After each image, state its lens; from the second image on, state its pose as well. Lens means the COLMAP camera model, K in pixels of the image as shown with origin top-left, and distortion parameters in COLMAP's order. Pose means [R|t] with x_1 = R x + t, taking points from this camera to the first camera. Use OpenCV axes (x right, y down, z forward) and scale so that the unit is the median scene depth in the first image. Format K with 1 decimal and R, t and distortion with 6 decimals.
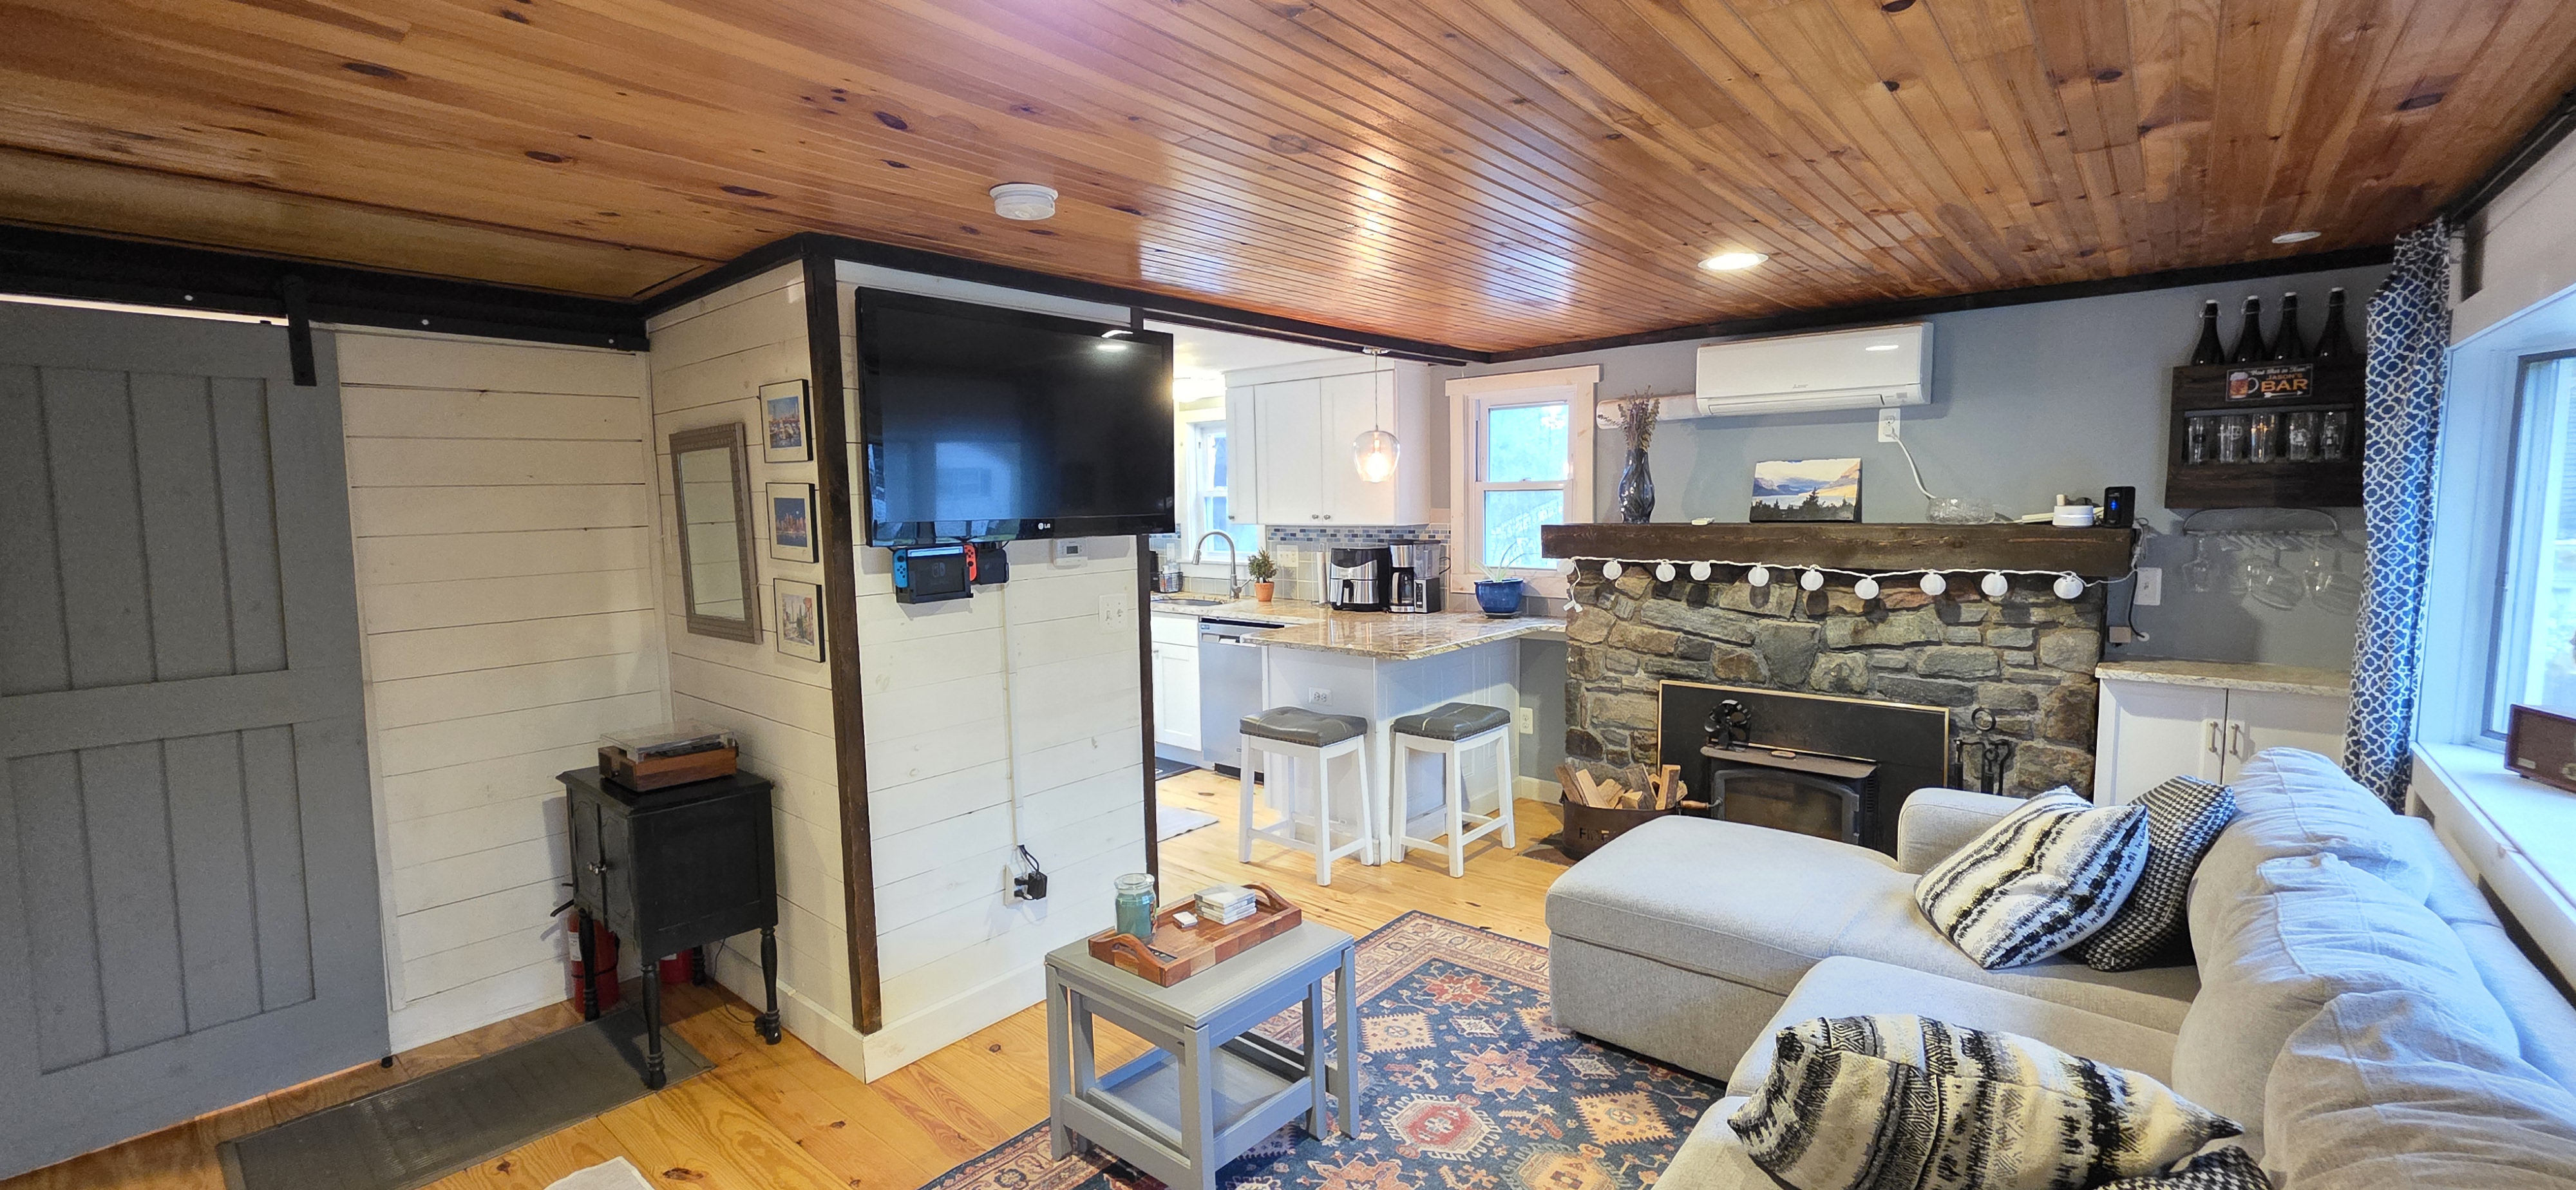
lens RADIAL K [[1026.1, 0, 1291.7], [0, 1026.1, 585.0], [0, 0, 1]] dist [-0.000974, -0.000130]
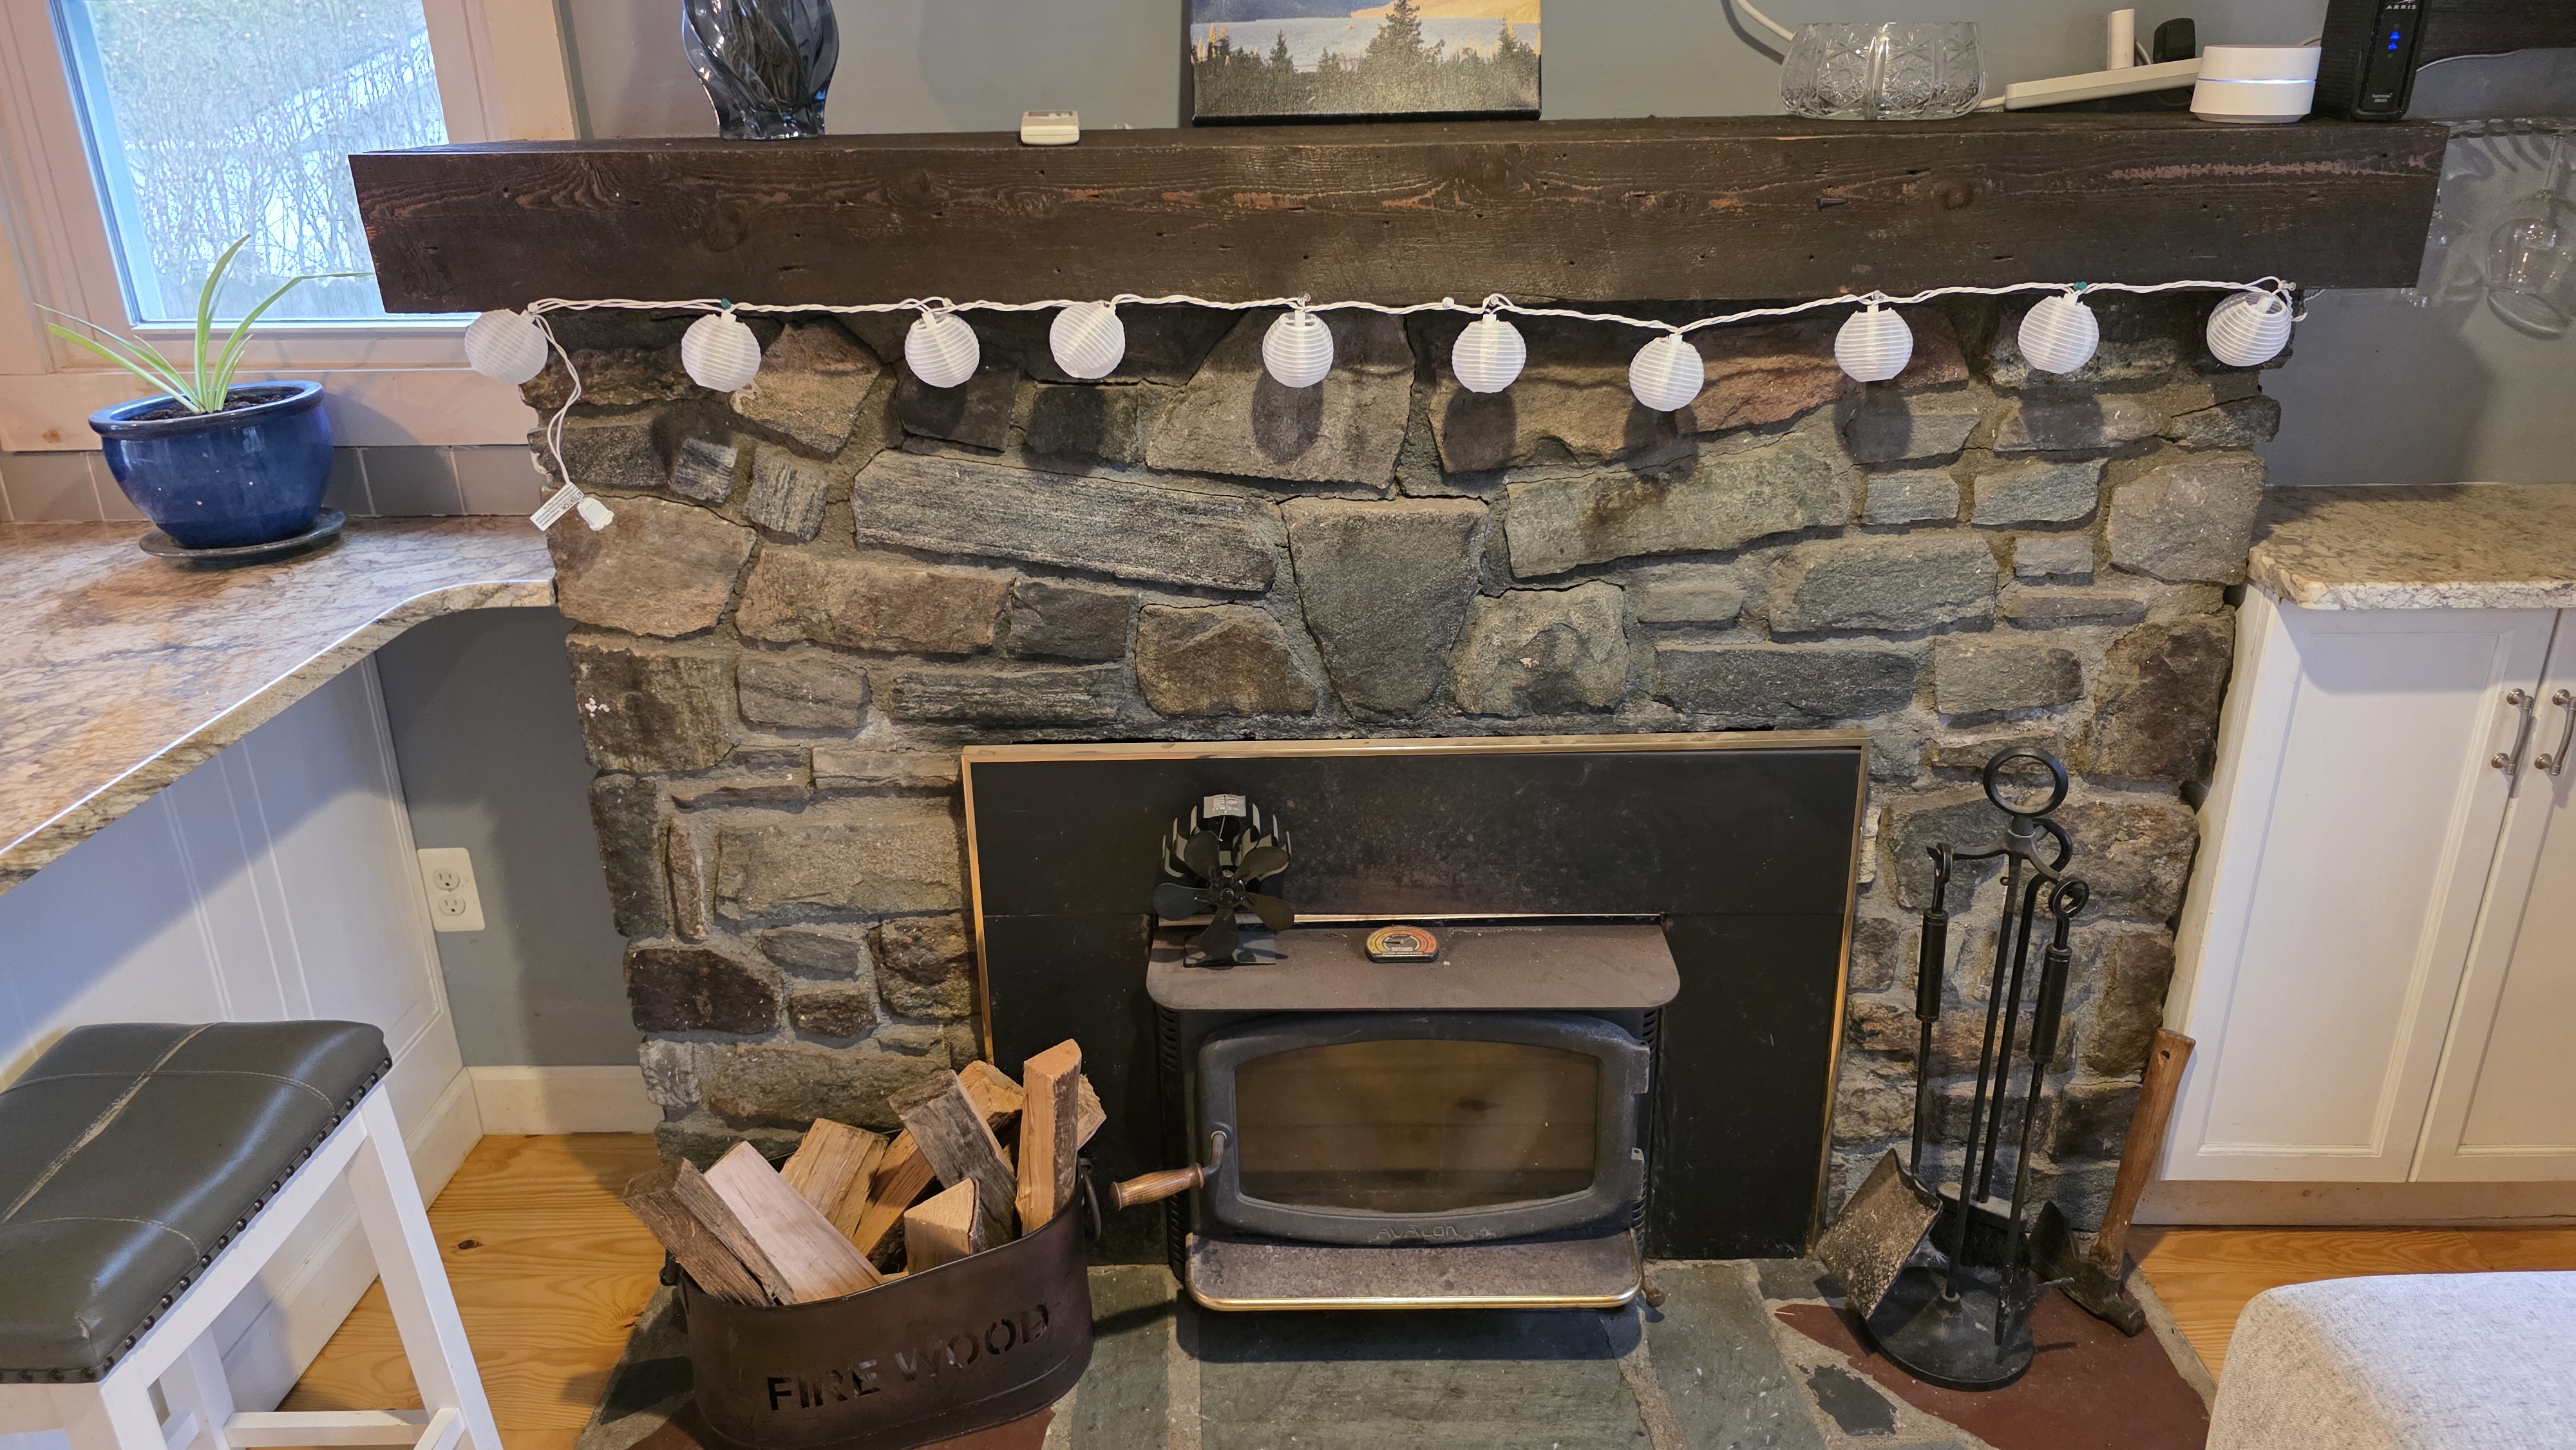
lens RADIAL K [[1749.9, 0, 1289.7], [0, 1749.9, 732.2], [0, 0, 1]] dist [0.040935, -0.024375]
pose [[0.766614, -0.235624, 0.597314, 0.165104], [0.059471, 0.952295, 0.299327, -0.050070], [-0.639348, -0.193946, 0.744056, 0.659205]]
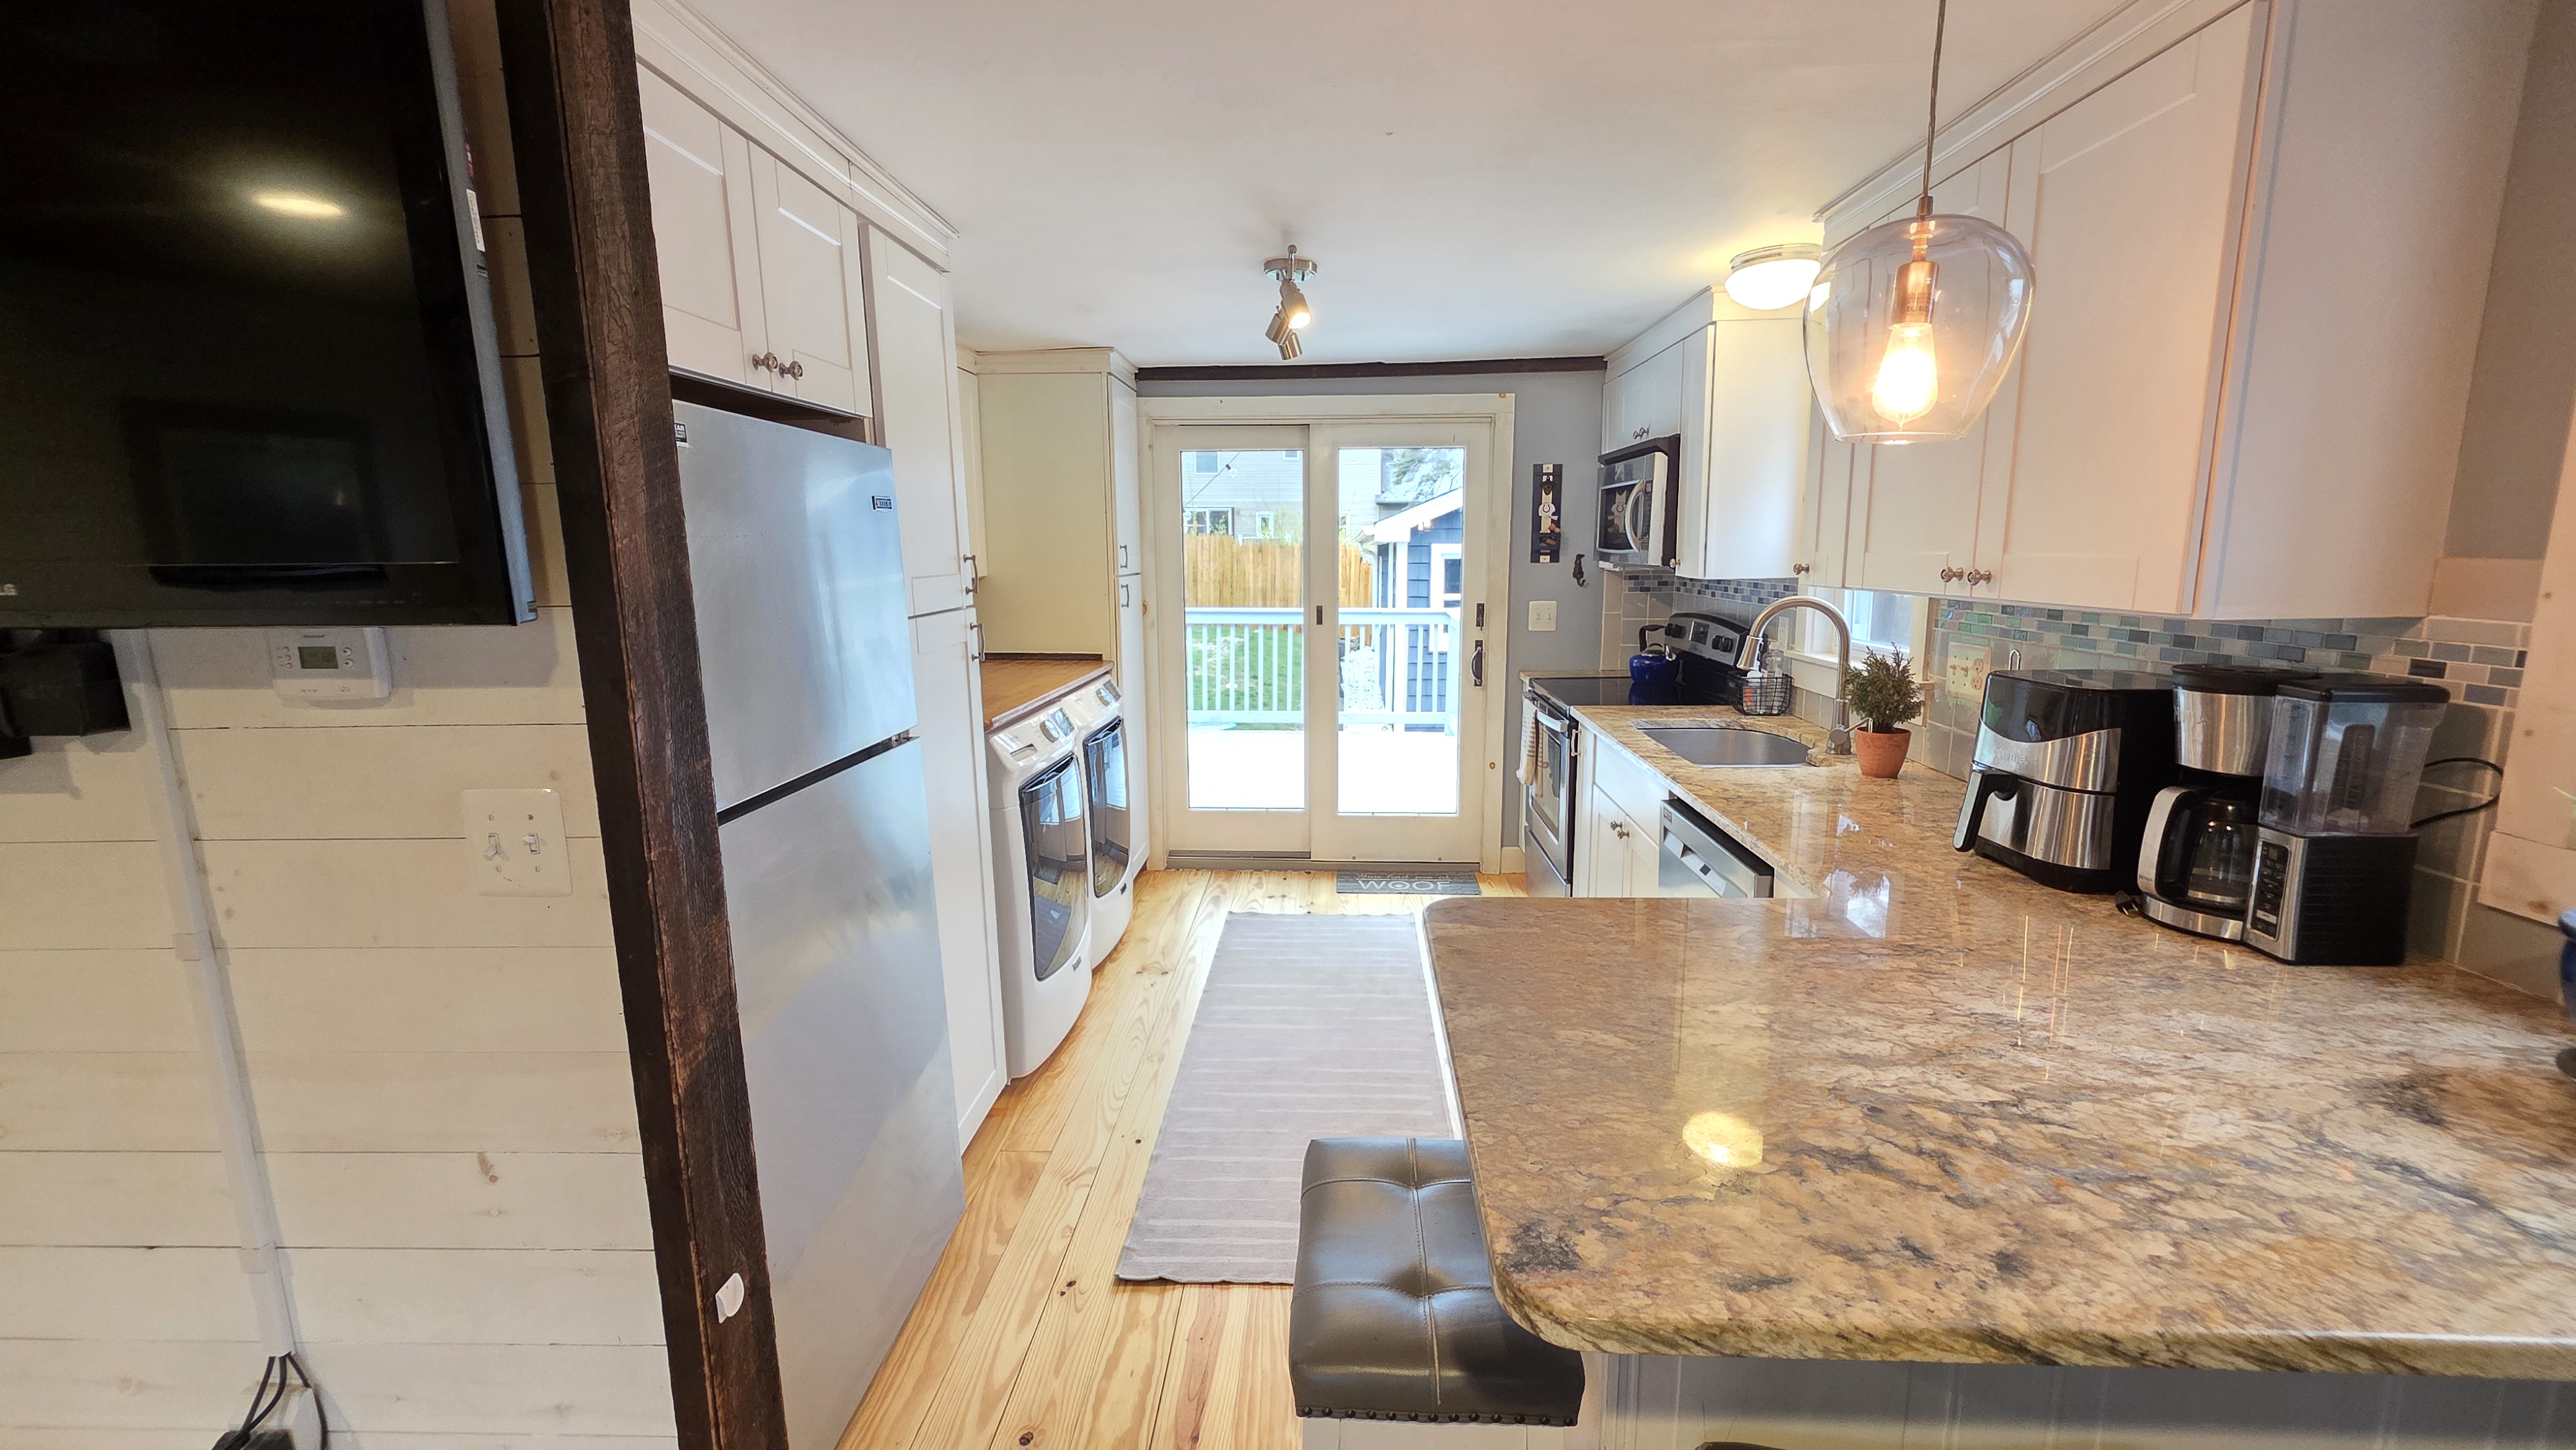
lens RADIAL K [[1022.7, 0, 1300.1], [0, 1022.7, 709.7], [0, 0, 1]] dist [0.002654, -0.001328]
pose [[0.618716, 0.132844, -0.774302, 0.221304], [-0.067573, 0.990946, 0.116018, -0.065006], [0.782703, -0.019460, 0.622091, 0.848241]]
